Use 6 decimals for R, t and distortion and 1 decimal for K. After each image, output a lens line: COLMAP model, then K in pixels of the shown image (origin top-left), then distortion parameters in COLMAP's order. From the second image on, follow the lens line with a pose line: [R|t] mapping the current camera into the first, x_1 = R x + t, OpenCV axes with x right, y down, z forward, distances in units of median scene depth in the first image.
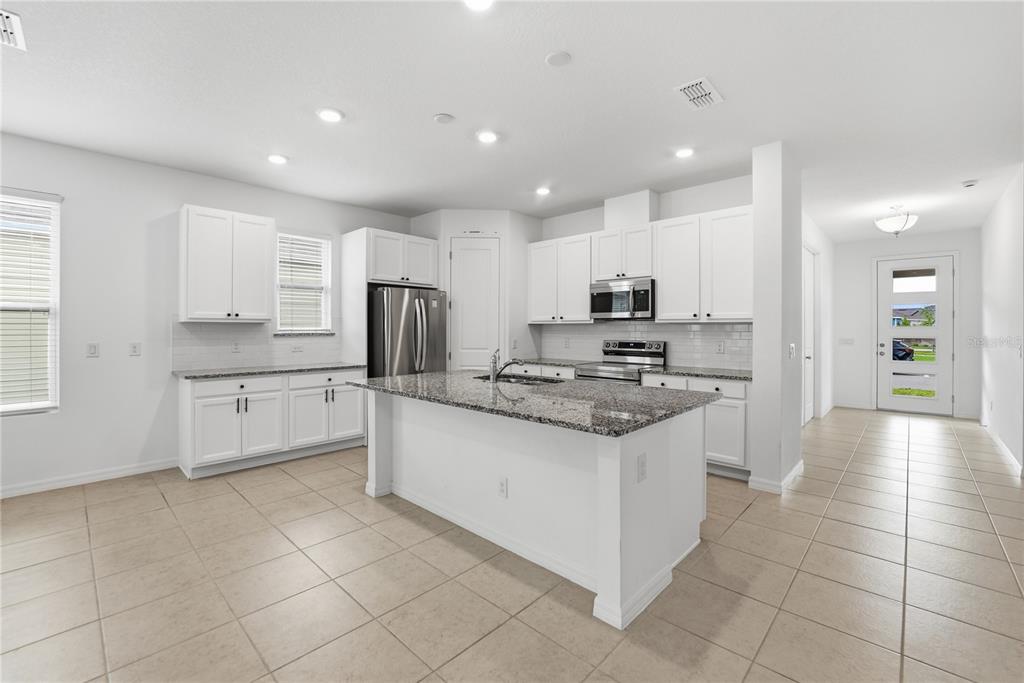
lens RADIAL K [[423.3, 0, 525.9], [0, 423.3, 331.9], [0, 0, 1]] dist [-0.027882, 0.000585]
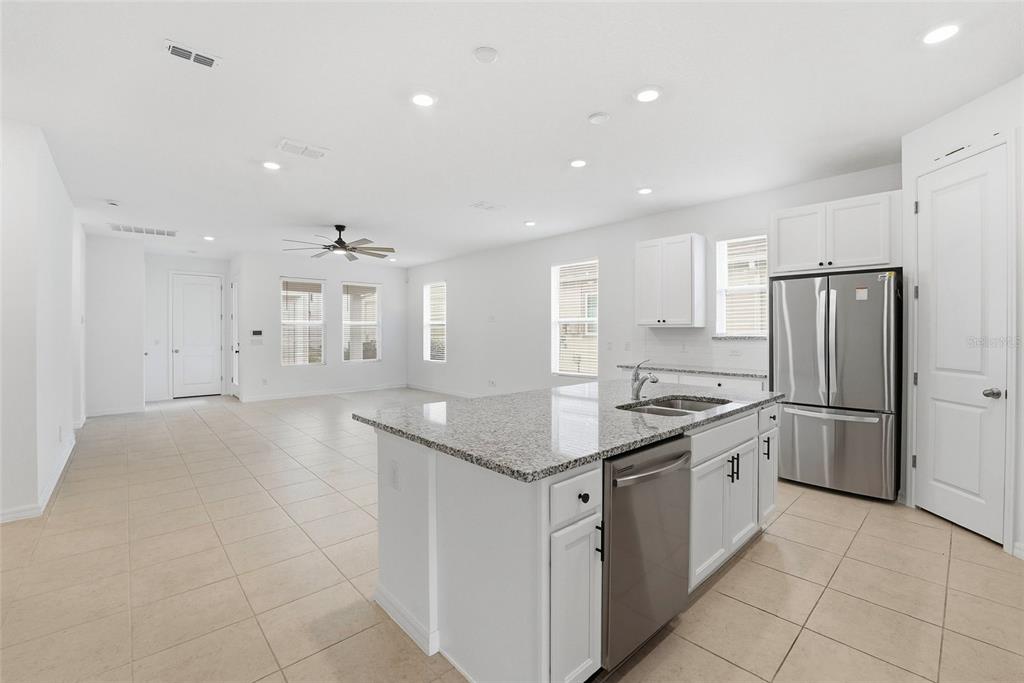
lens RADIAL K [[423.3, 0, 506.2], [0, 423.3, 334.7], [0, 0, 1]] dist [-0.027882, 0.000585]
pose [[-0.093859, 0.007246, -0.995559, 0.512845], [-0.008173, 0.999934, 0.008048, -0.005695], [0.995552, 0.008893, -0.093794, 0.565223]]
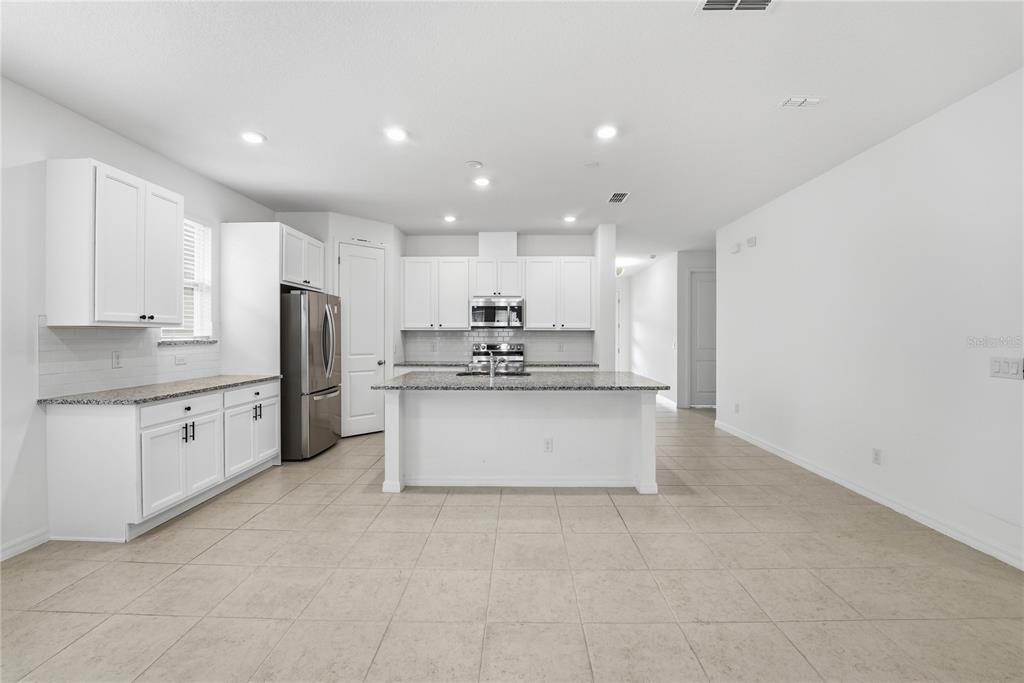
lens RADIAL K [[423.3, 0, 509.8], [0, 423.3, 336.9], [0, 0, 1]] dist [-0.027882, 0.000585]
pose [[0.744952, -0.004798, 0.667100, -0.617574], [0.004931, 0.999986, 0.001686, -0.002851], [-0.667099, 0.002033, 0.744966, 0.006248]]
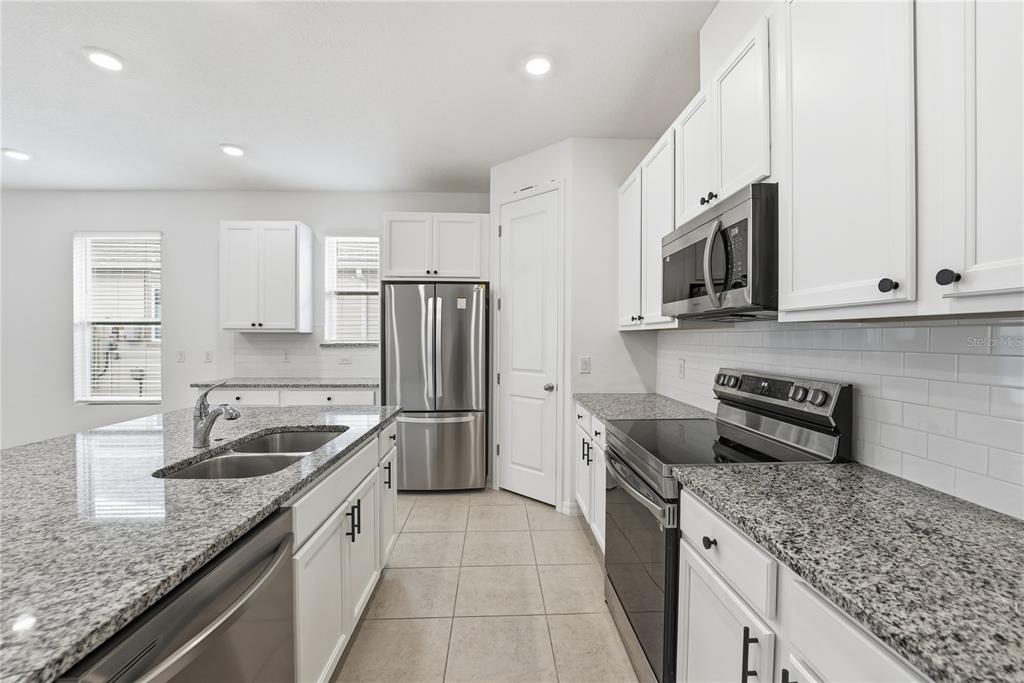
lens RADIAL K [[423.3, 0, 523.2], [0, 423.3, 340.2], [0, 0, 1]] dist [-0.027882, 0.000585]
pose [[0.726486, 0.005071, -0.687163, 0.365523], [-0.007860, 0.999969, -0.000929, -0.006828], [0.687137, 0.006076, 0.726503, 0.617987]]
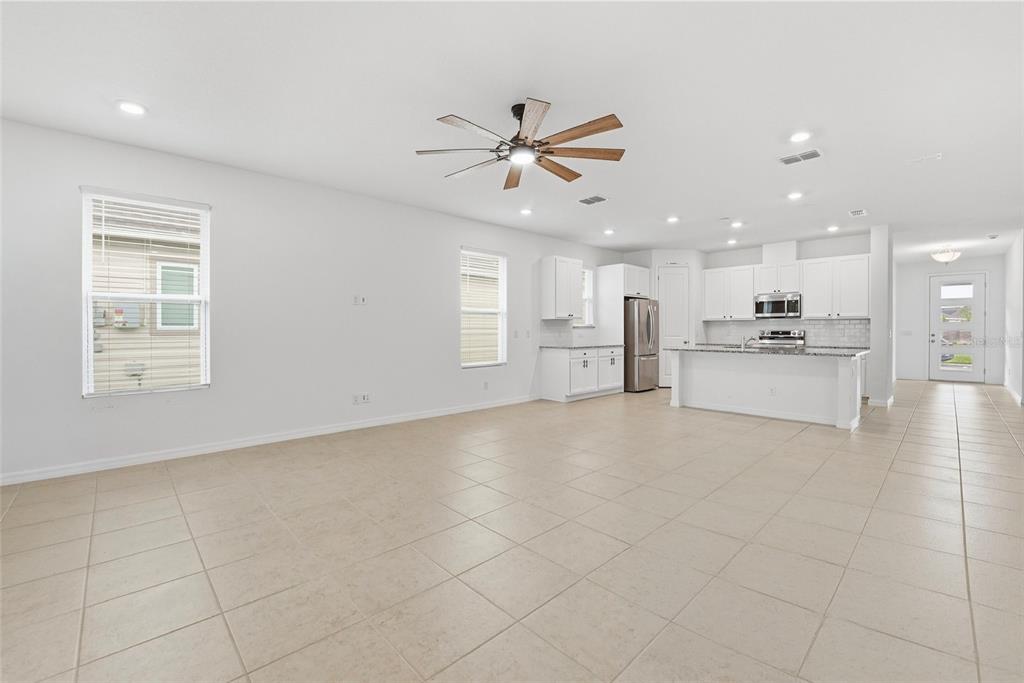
lens RADIAL K [[423.3, 0, 516.4], [0, 423.3, 335.5], [0, 0, 1]] dist [-0.027882, 0.000585]
pose [[0.998182, -0.002253, -0.060237, -0.716423], [0.002659, 0.999974, 0.006669, 0.028797], [0.060221, -0.006817, 0.998162, -0.735319]]
